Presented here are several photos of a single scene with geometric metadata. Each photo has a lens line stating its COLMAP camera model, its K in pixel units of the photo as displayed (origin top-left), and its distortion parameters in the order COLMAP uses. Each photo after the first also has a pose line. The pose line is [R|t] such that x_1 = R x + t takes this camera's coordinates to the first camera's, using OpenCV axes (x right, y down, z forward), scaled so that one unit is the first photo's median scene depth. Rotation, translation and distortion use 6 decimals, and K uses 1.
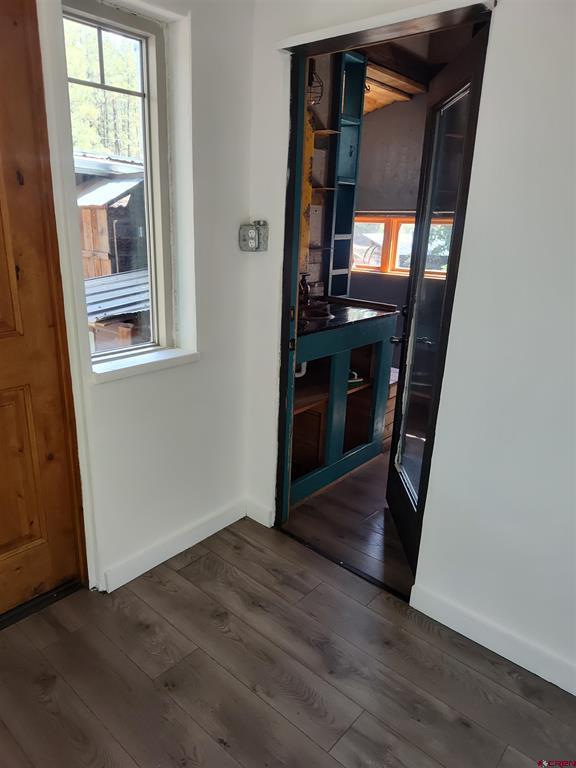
lens RADIAL K [[533.1, 0, 289.0], [0, 533.1, 384.9], [0, 0, 1]] dist [-0.002536, -0.001181]
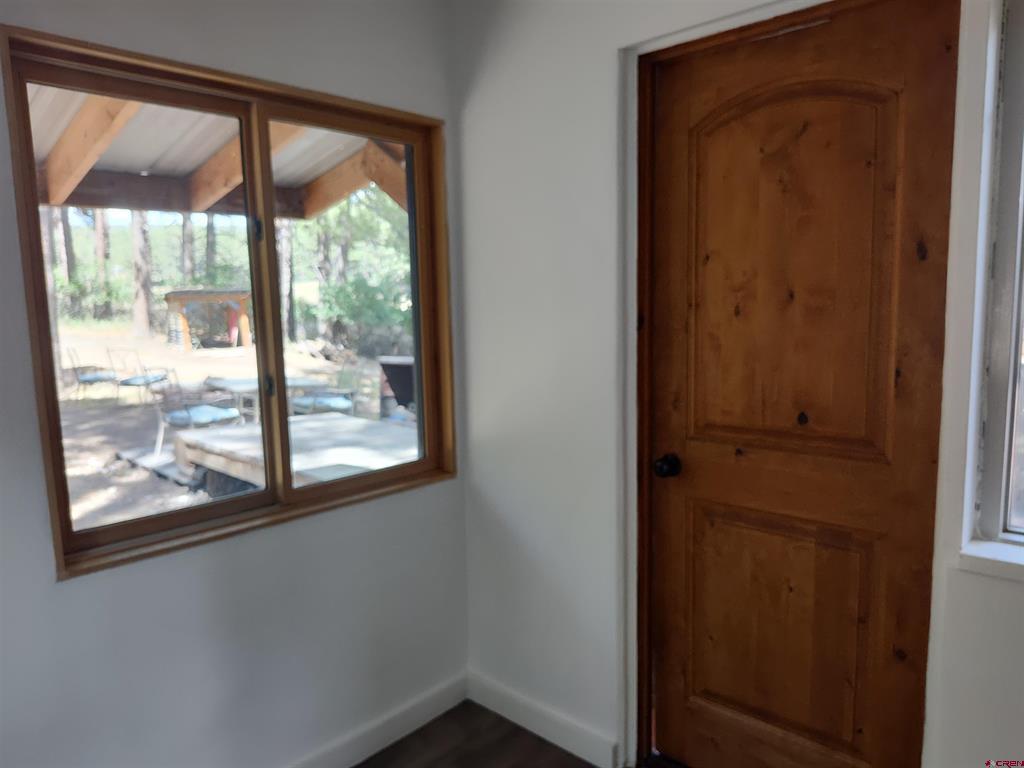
lens RADIAL K [[710.9, 0, 513.0], [0, 710.9, 386.6], [0, 0, 1]] dist [-0.002536, -0.001181]
pose [[-0.049522, 0.086006, -0.995063, 0.481713], [-0.284432, 0.953817, 0.096596, -0.147745], [0.957416, 0.287812, -0.022772, 0.536532]]
